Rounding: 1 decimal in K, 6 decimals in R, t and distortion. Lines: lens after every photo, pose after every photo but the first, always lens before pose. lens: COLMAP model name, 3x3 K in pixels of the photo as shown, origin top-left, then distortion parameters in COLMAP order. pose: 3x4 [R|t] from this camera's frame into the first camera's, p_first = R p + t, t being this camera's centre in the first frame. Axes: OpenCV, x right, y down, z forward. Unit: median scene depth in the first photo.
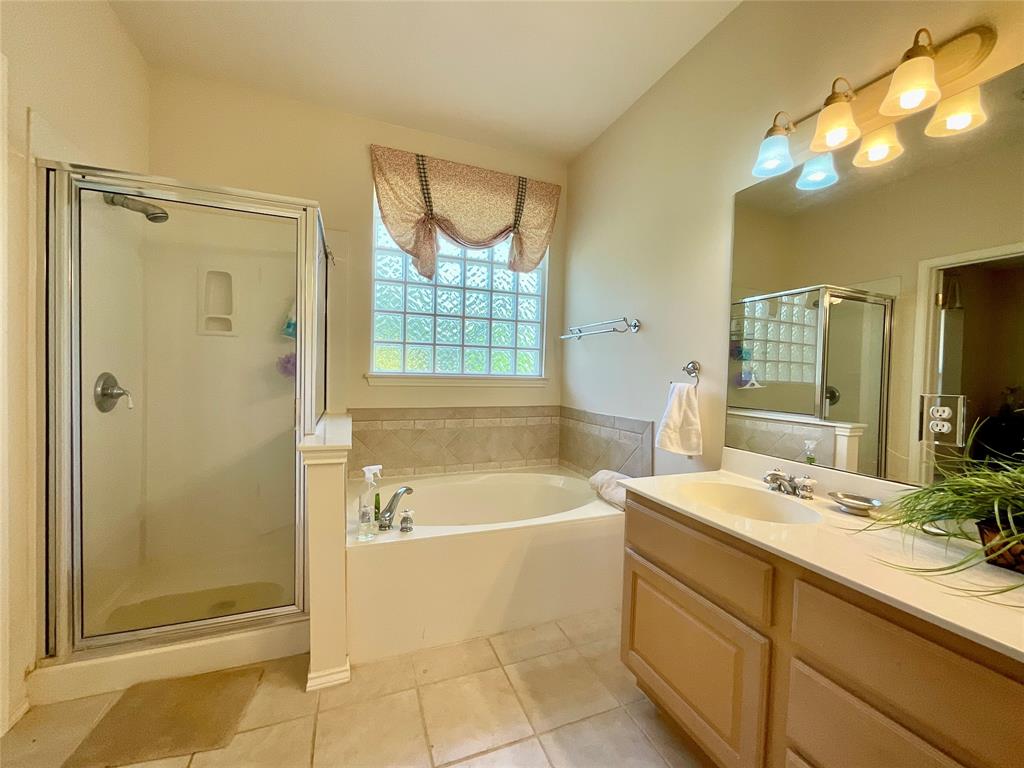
lens RADIAL K [[413.1, 0, 512.0], [0, 413.1, 384.0], [0, 0, 1]] dist [-0.000844, -0.000026]
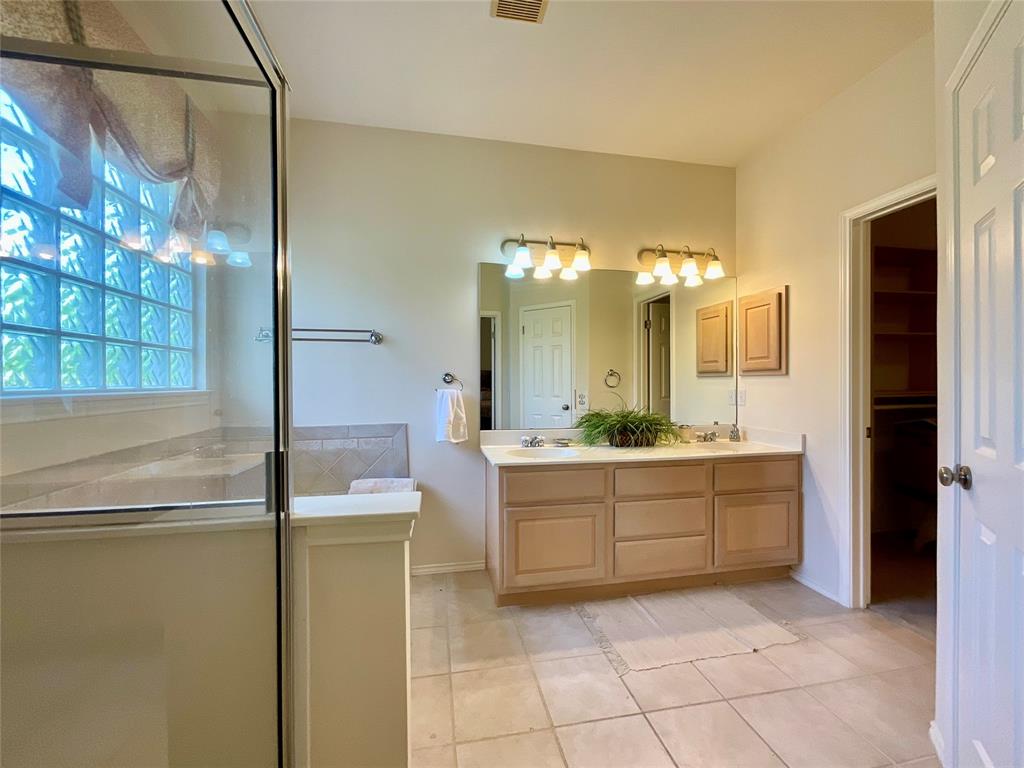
lens RADIAL K [[419.0, 0, 512.0], [0, 419.0, 384.0], [0, 0, 1]] dist [-0.001048, 0.000059]
pose [[0.173390, -0.026367, 0.984500, -0.894297], [0.033064, 0.999234, 0.020939, -0.040875], [-0.984298, 0.028921, 0.174129, 0.584118]]
